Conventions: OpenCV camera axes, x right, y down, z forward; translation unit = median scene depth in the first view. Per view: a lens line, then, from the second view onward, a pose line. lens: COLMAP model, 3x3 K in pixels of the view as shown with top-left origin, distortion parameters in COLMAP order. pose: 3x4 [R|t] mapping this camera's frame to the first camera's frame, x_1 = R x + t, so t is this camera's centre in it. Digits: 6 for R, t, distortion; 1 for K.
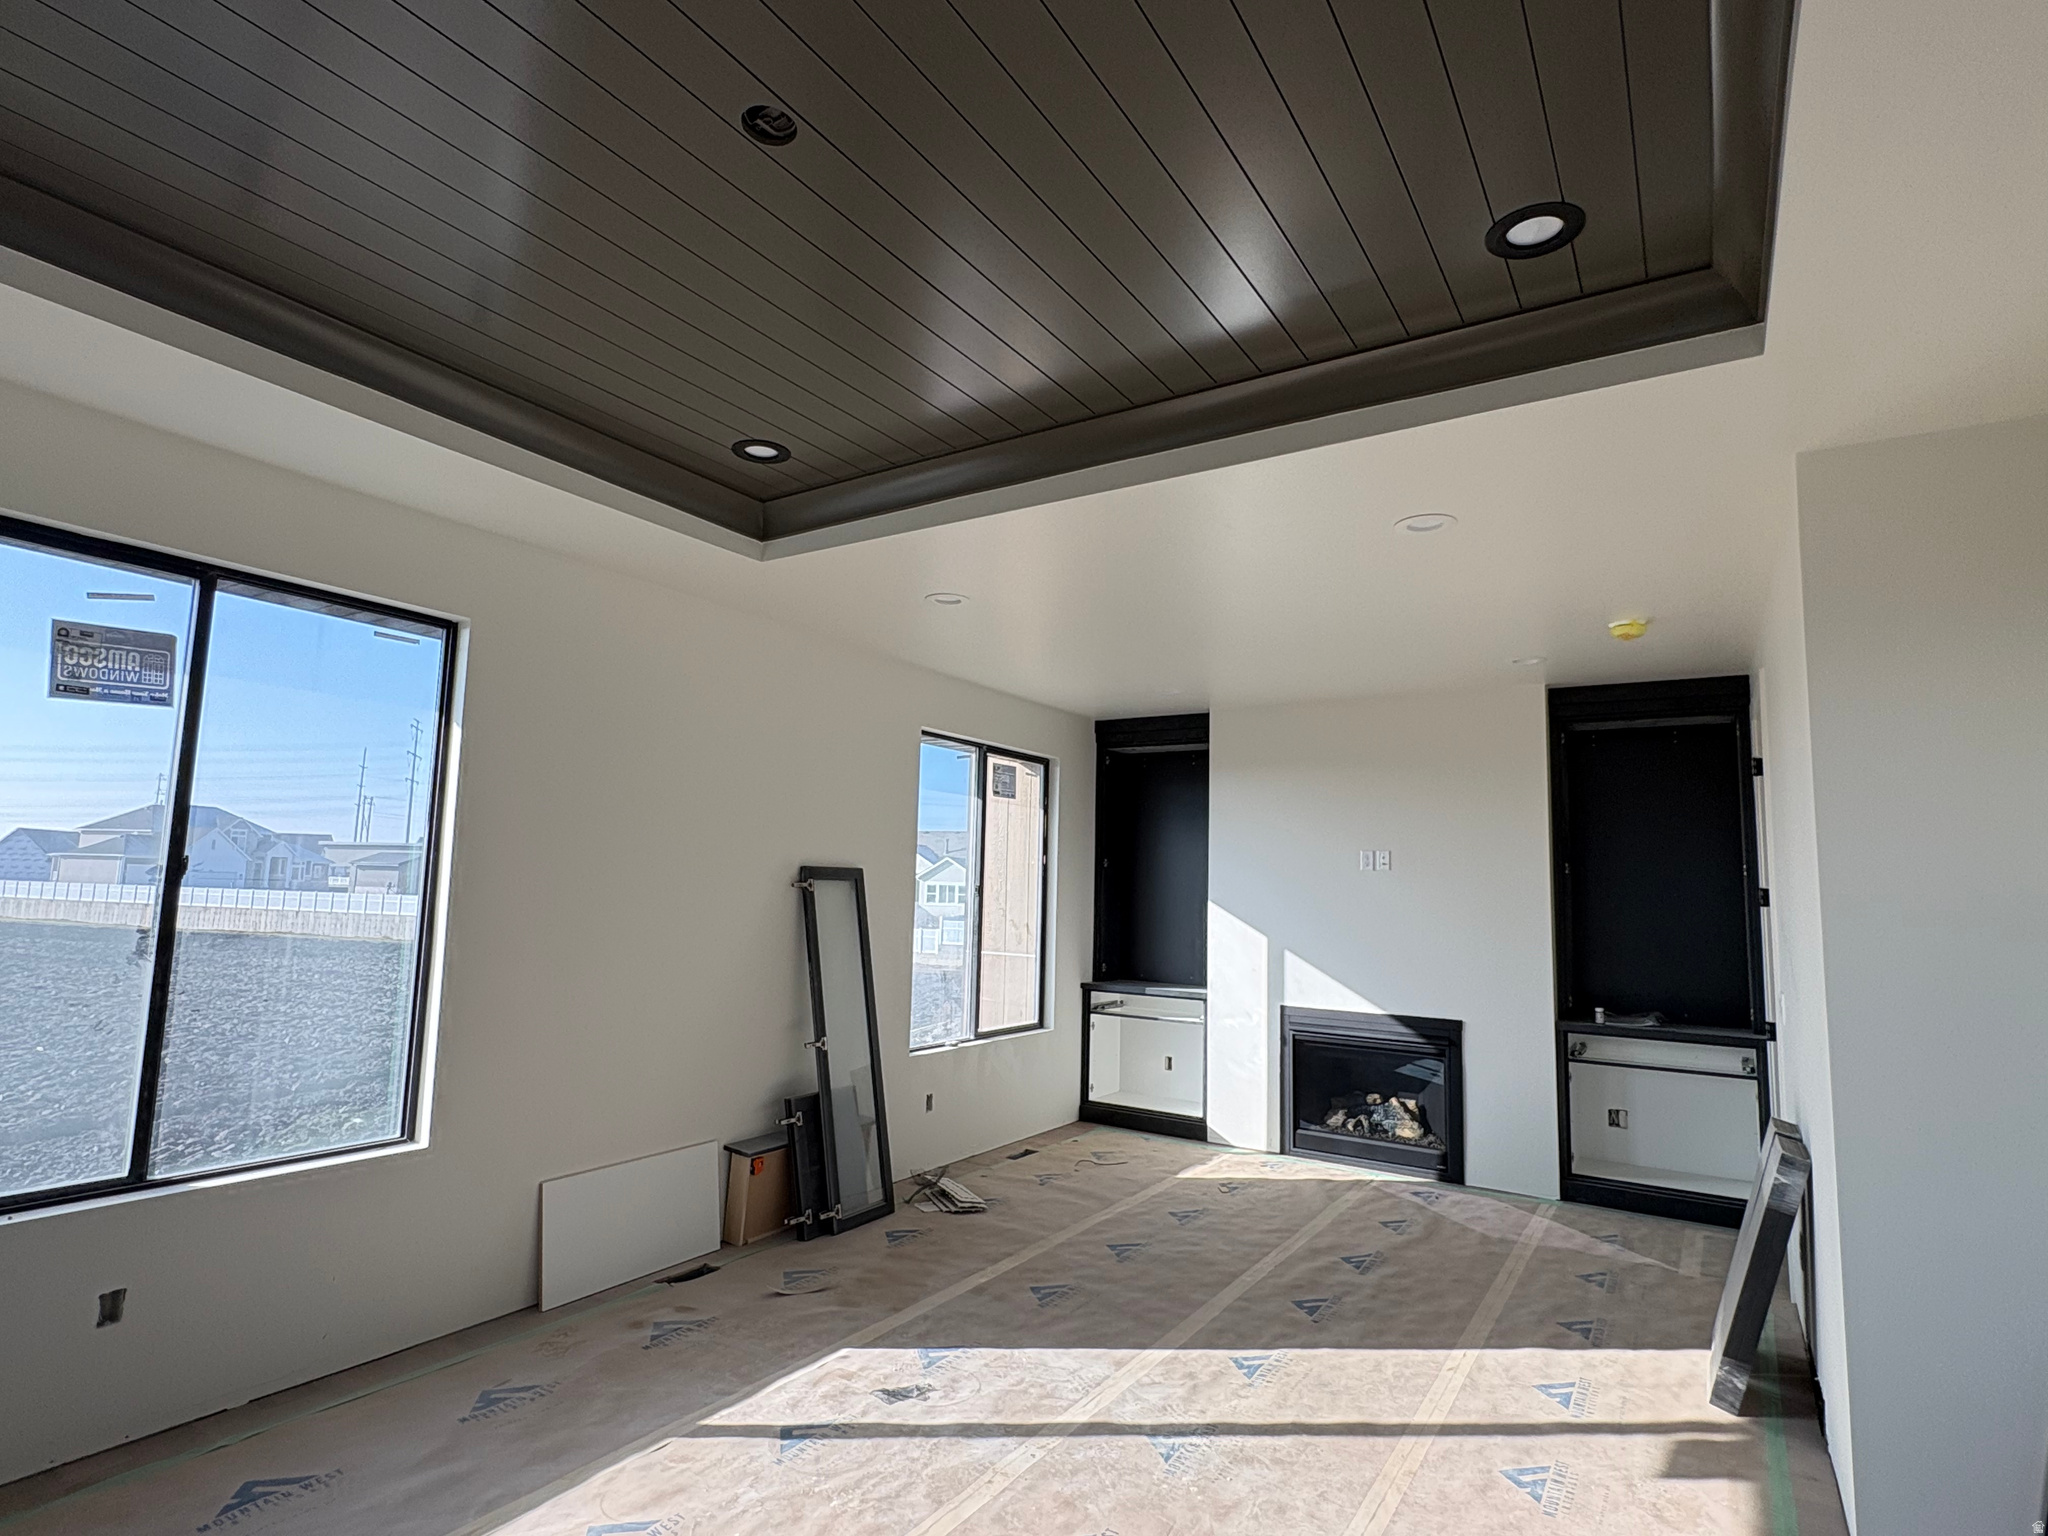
lens RADIAL K [[1054.4, 0, 1018.2], [0, 1054.4, 767.0], [0, 0, 1]] dist [0.001412, -0.000102]
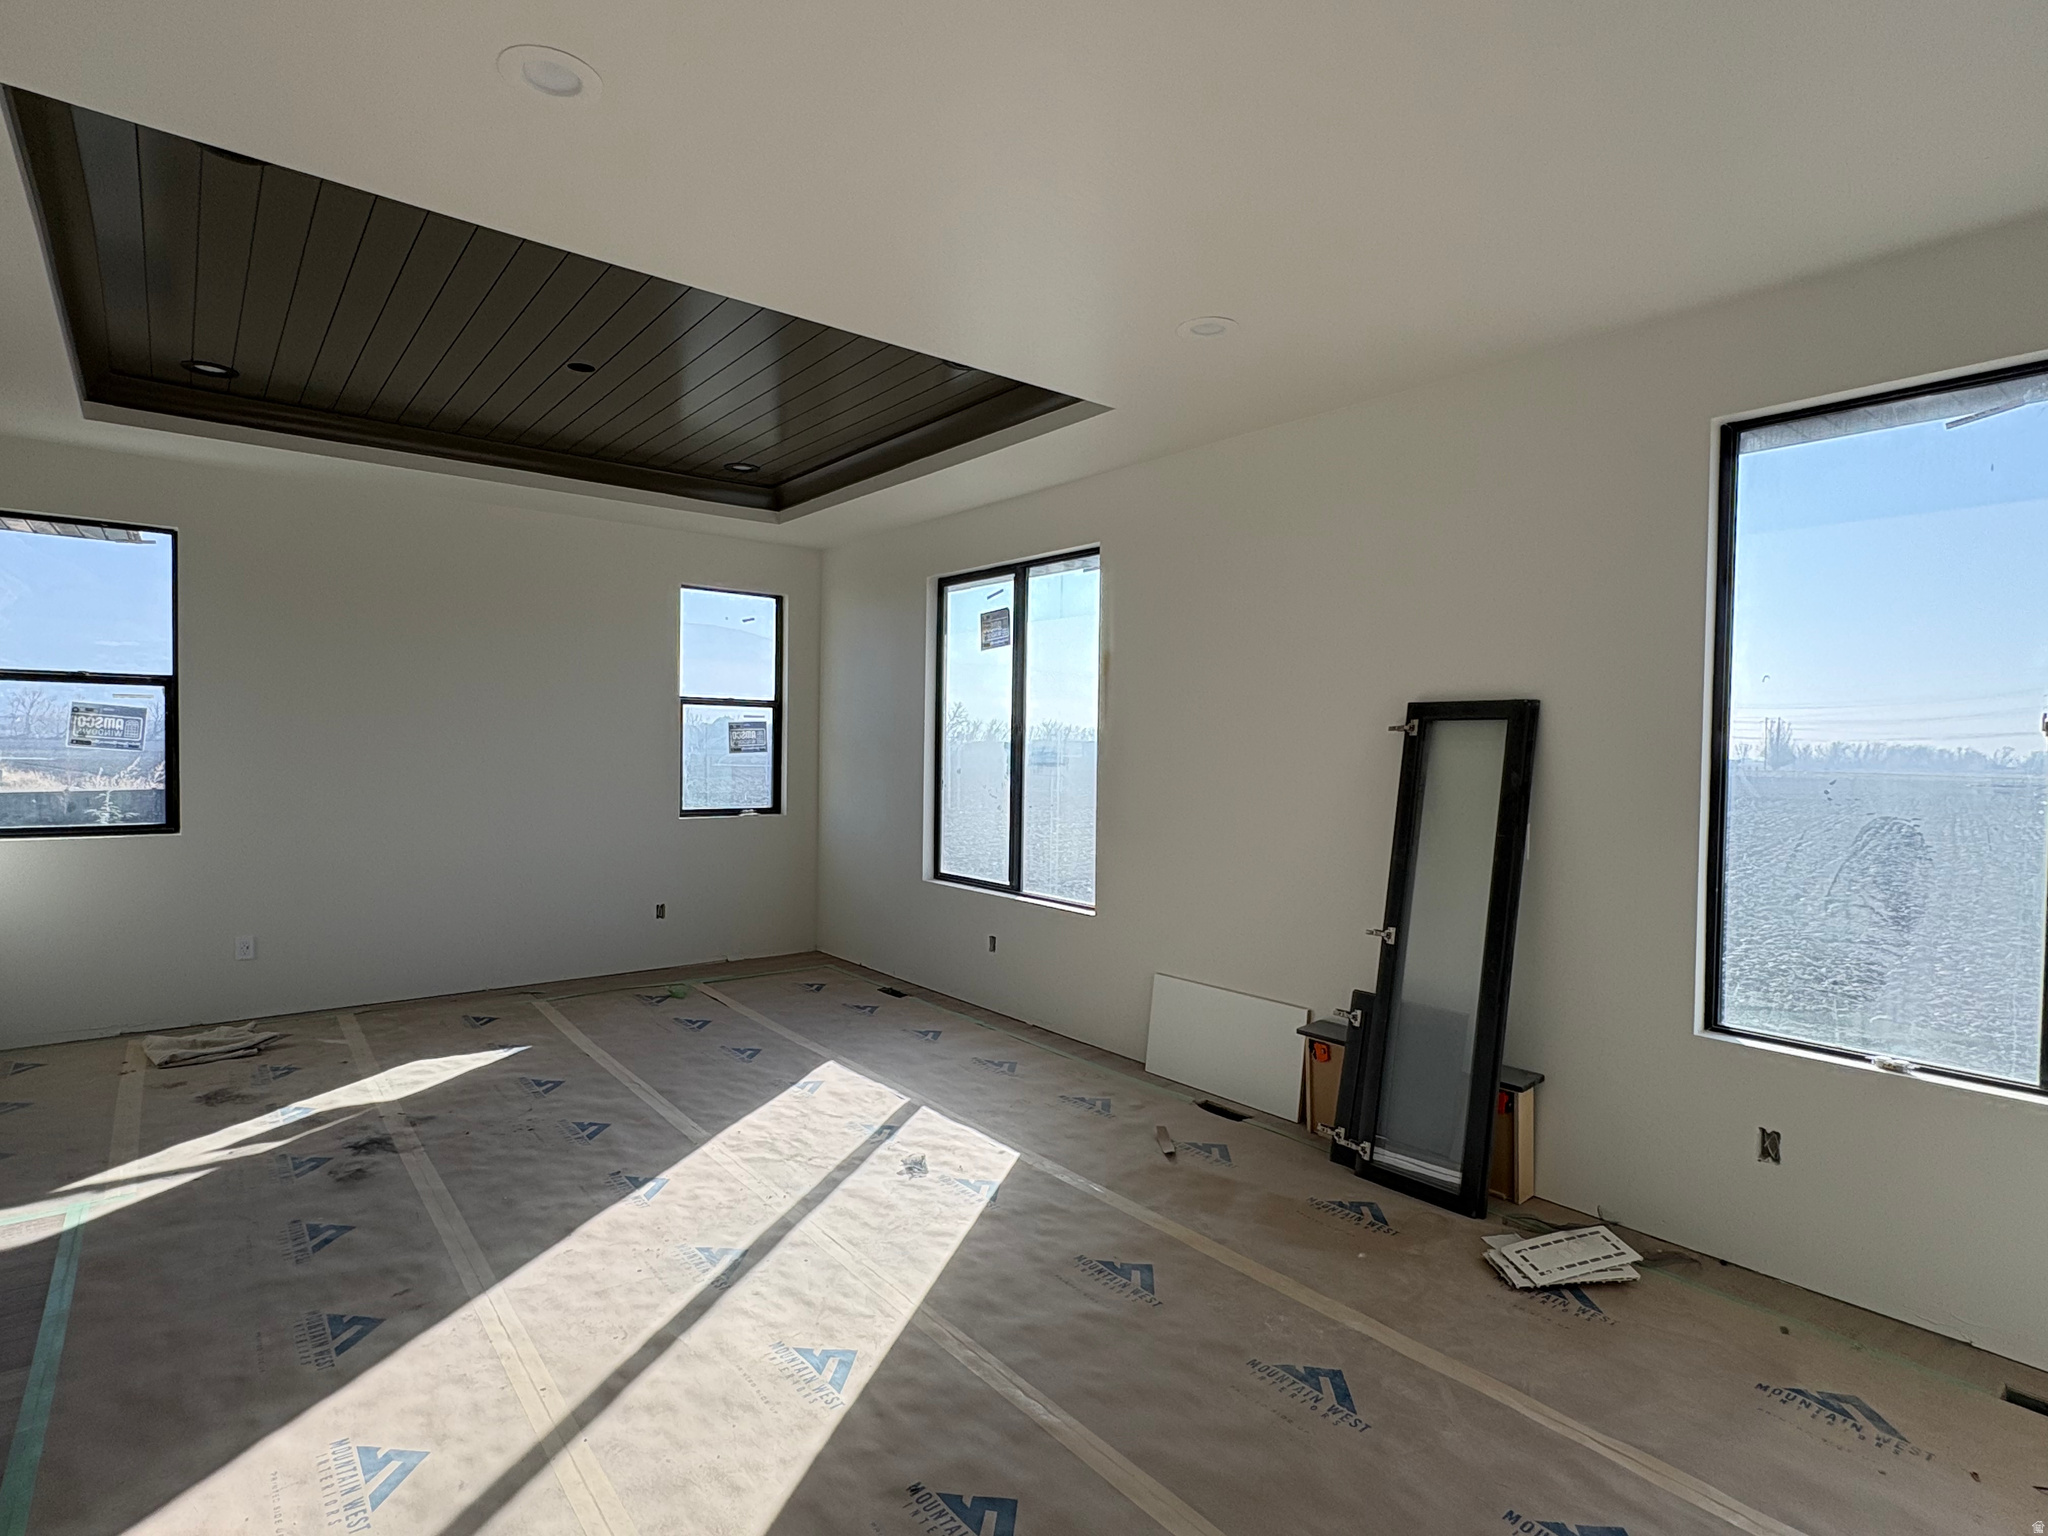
lens RADIAL K [[1054.4, 0, 1018.2], [0, 1054.4, 767.0], [0, 0, 1]] dist [0.001412, -0.000102]
pose [[-0.313717, -0.003953, -0.949508, 0.914186], [0.090156, 0.995350, -0.033931, 0.208273], [0.945227, -0.096248, -0.311902, 1.463232]]
